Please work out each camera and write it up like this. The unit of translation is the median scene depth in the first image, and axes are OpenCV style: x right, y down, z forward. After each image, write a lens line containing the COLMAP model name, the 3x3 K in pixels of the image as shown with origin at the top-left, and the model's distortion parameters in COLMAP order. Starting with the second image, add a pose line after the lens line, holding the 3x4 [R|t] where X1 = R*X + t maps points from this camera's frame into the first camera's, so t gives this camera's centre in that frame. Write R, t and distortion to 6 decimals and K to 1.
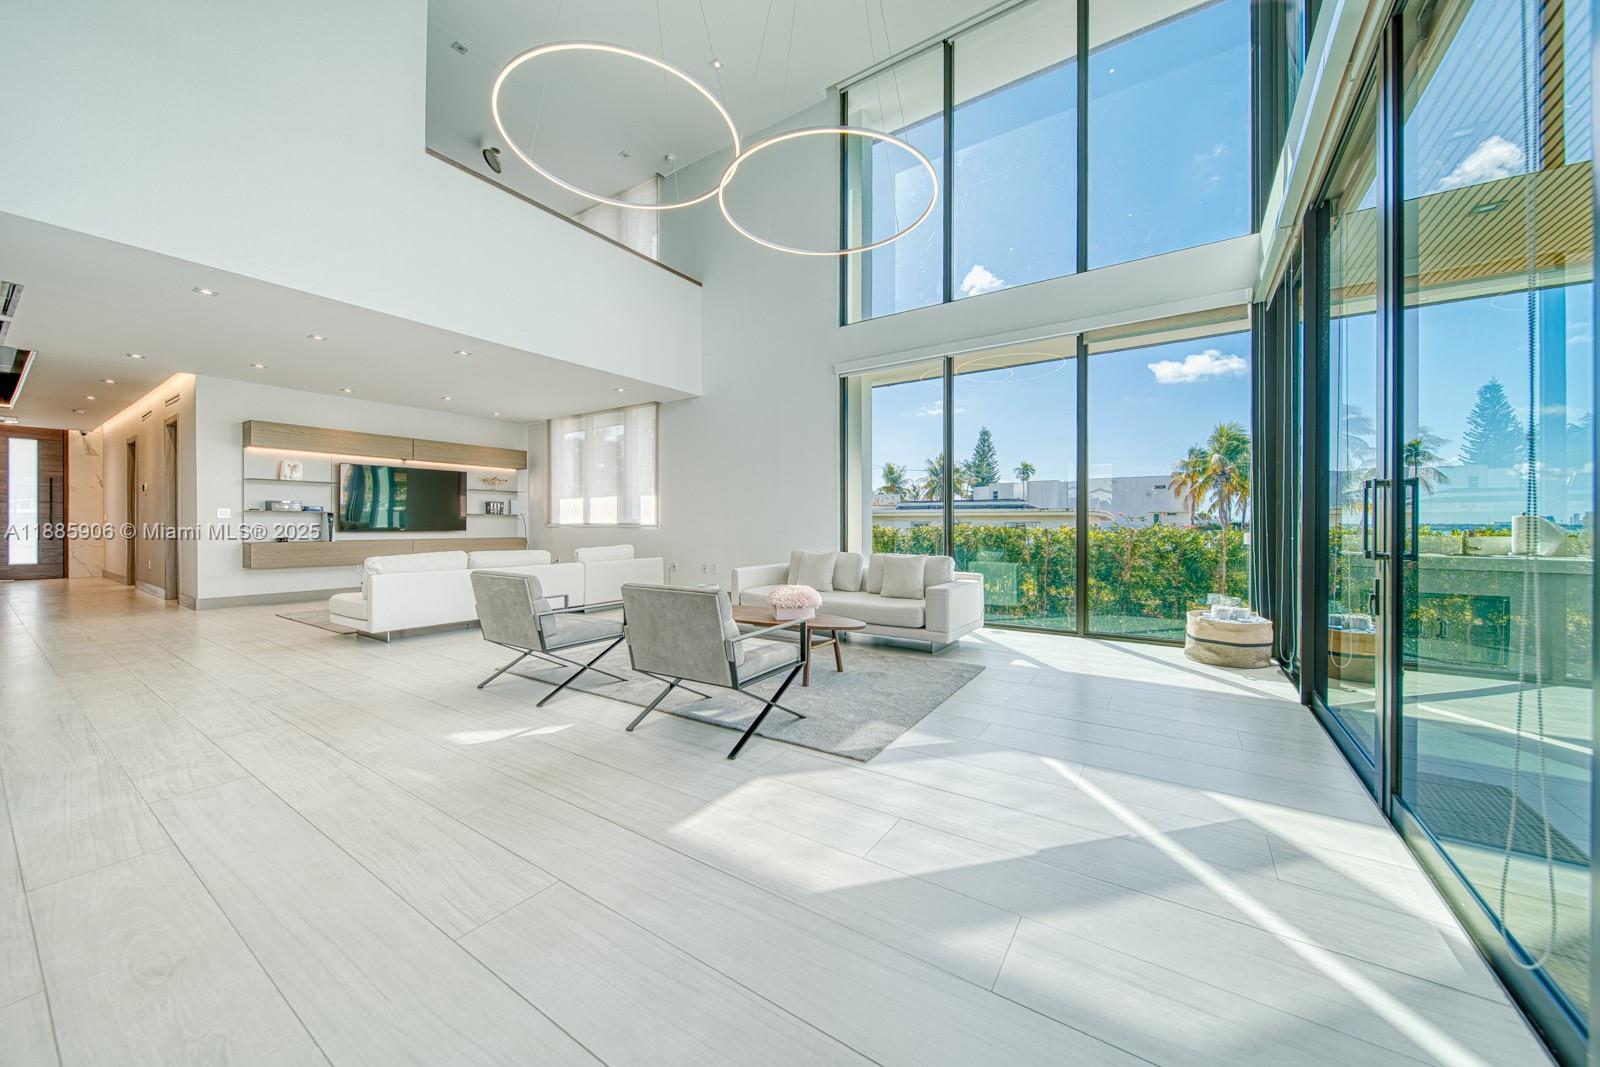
lens RADIAL K [[568.0, 0, 792.5], [0, 568.0, 528.3], [0, 0, 1]] dist [-0.001440, 0.000089]
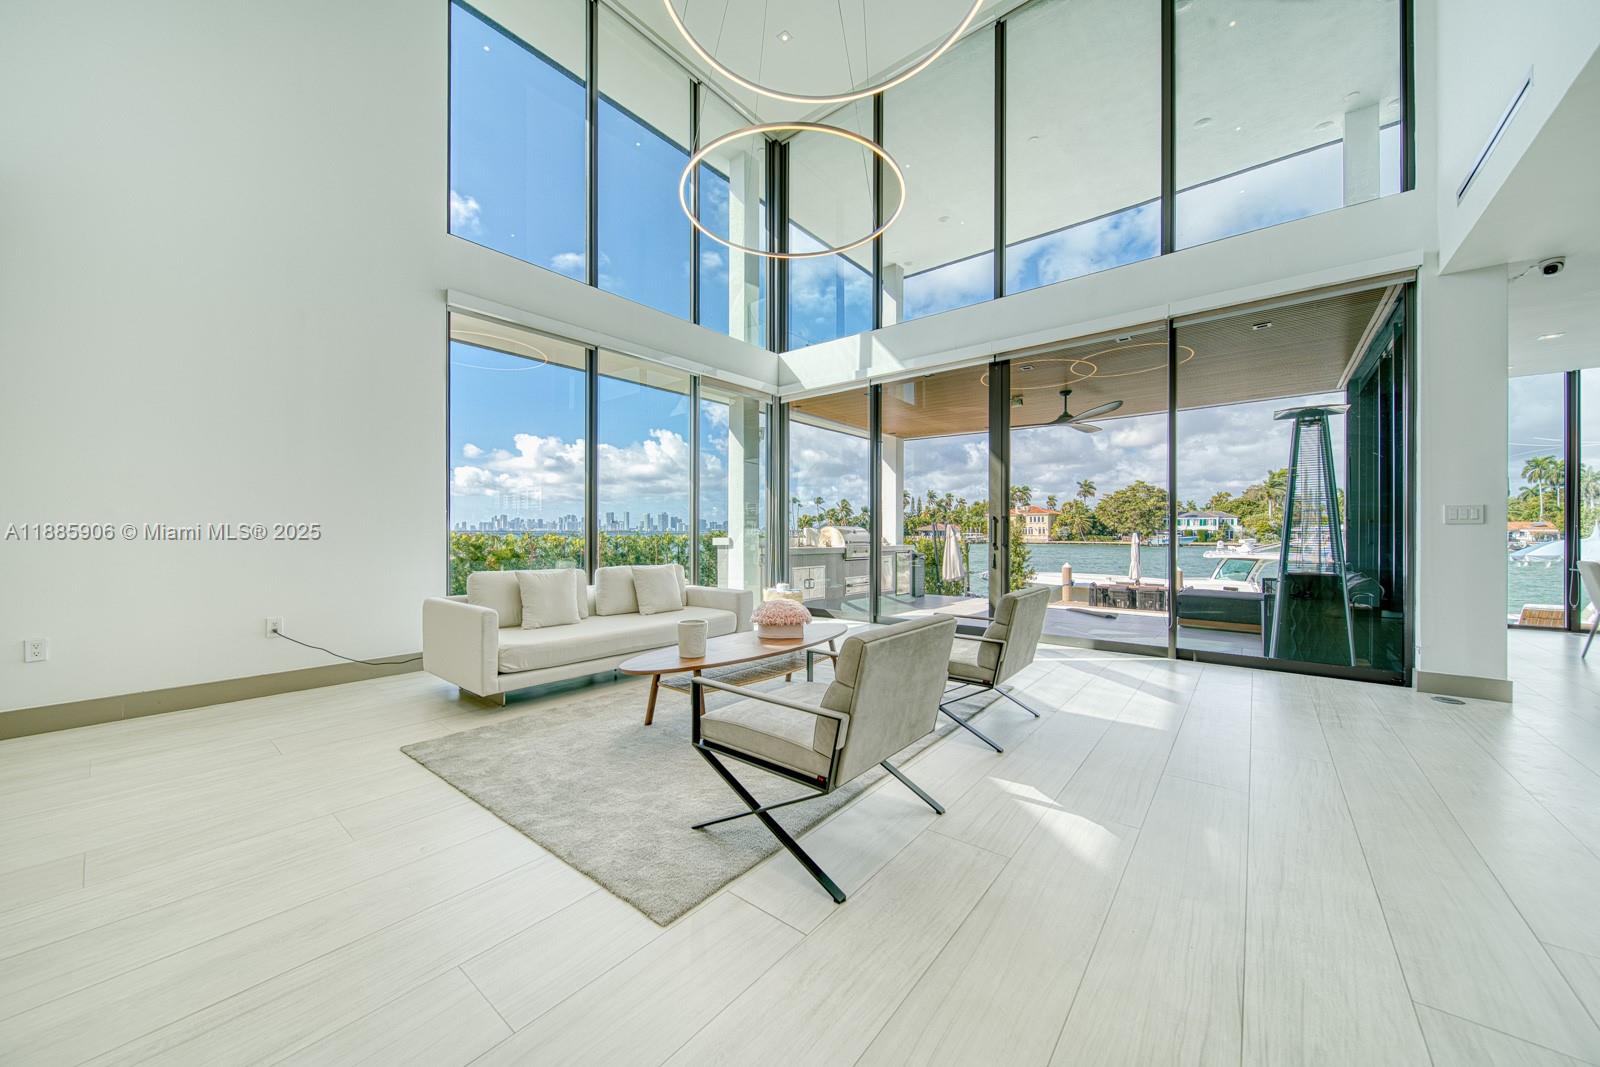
lens RADIAL K [[568.0, 0, 792.5], [0, 568.0, 528.3], [0, 0, 1]] dist [-0.001440, 0.000089]
pose [[0.091979, 0.008546, 0.995724, -0.560894], [0.003796, 0.999953, -0.008933, -0.004800], [-0.995754, 0.004602, 0.091942, 0.557064]]
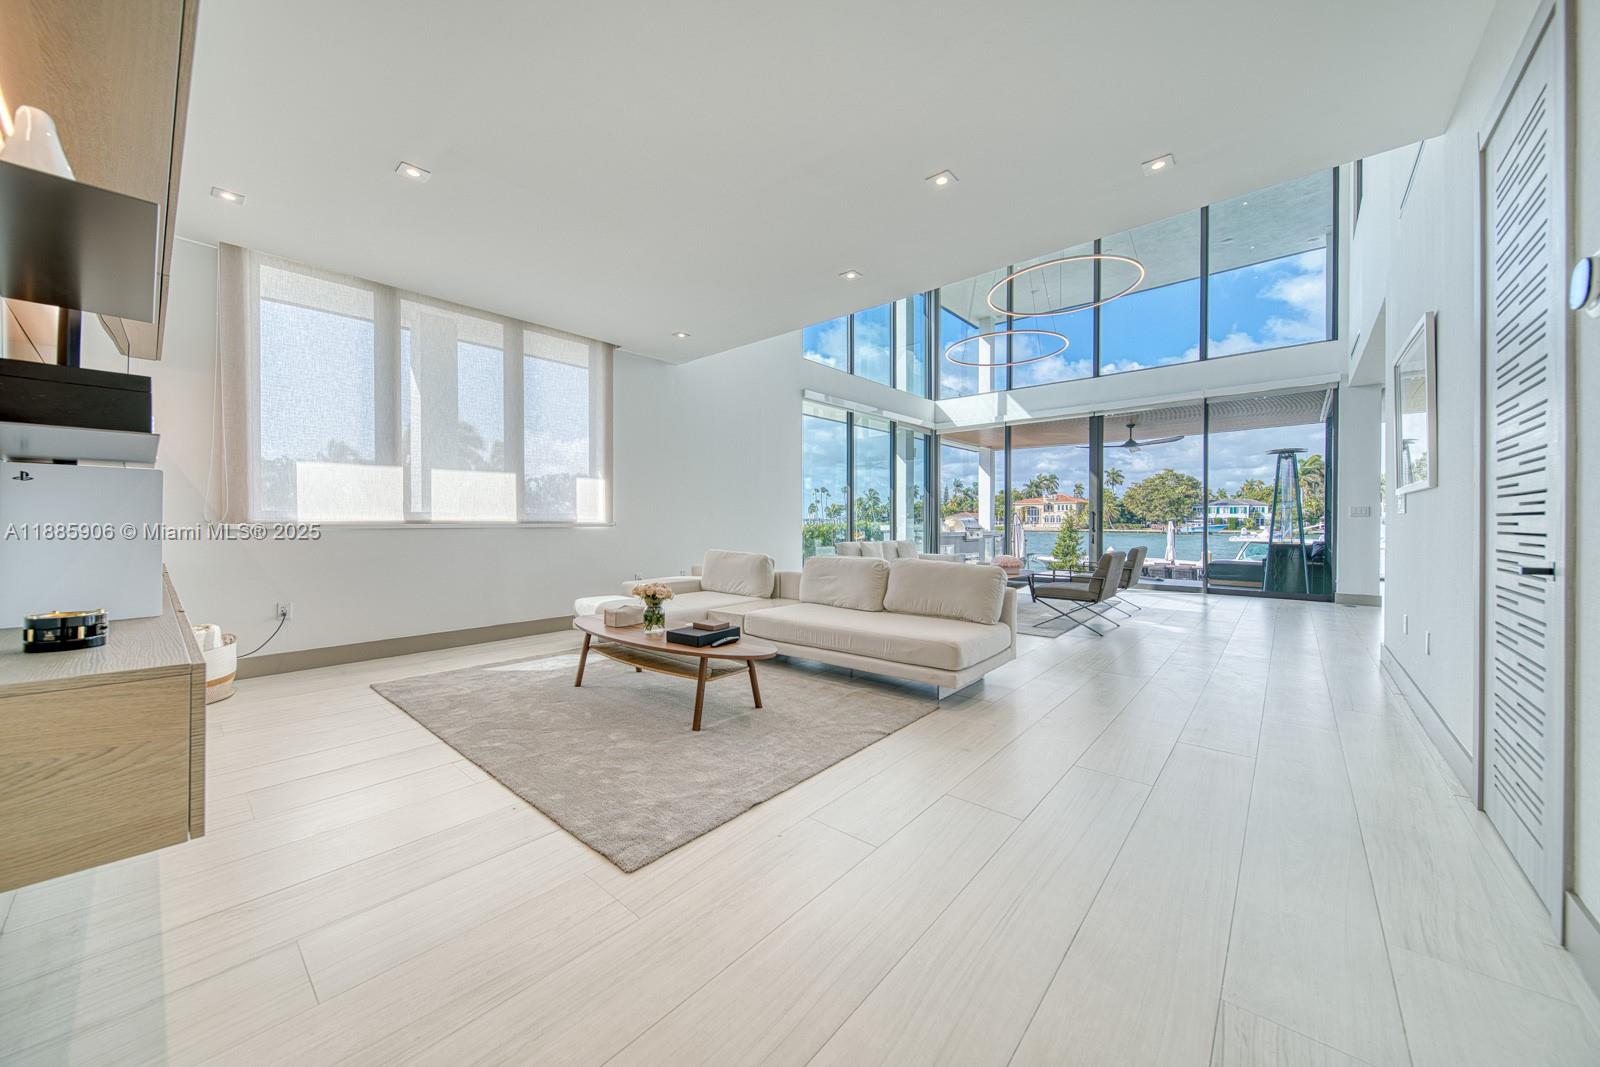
lens RADIAL K [[566.0, 0, 795.6], [0, 566.0, 524.7], [0, 0, 1]] dist [-0.001974, -0.000064]
pose [[0.124864, -0.004581, 0.992163, -1.124102], [0.006326, 0.999973, 0.003821, -0.006574], [-0.992154, 0.005799, 0.124889, 0.870505]]
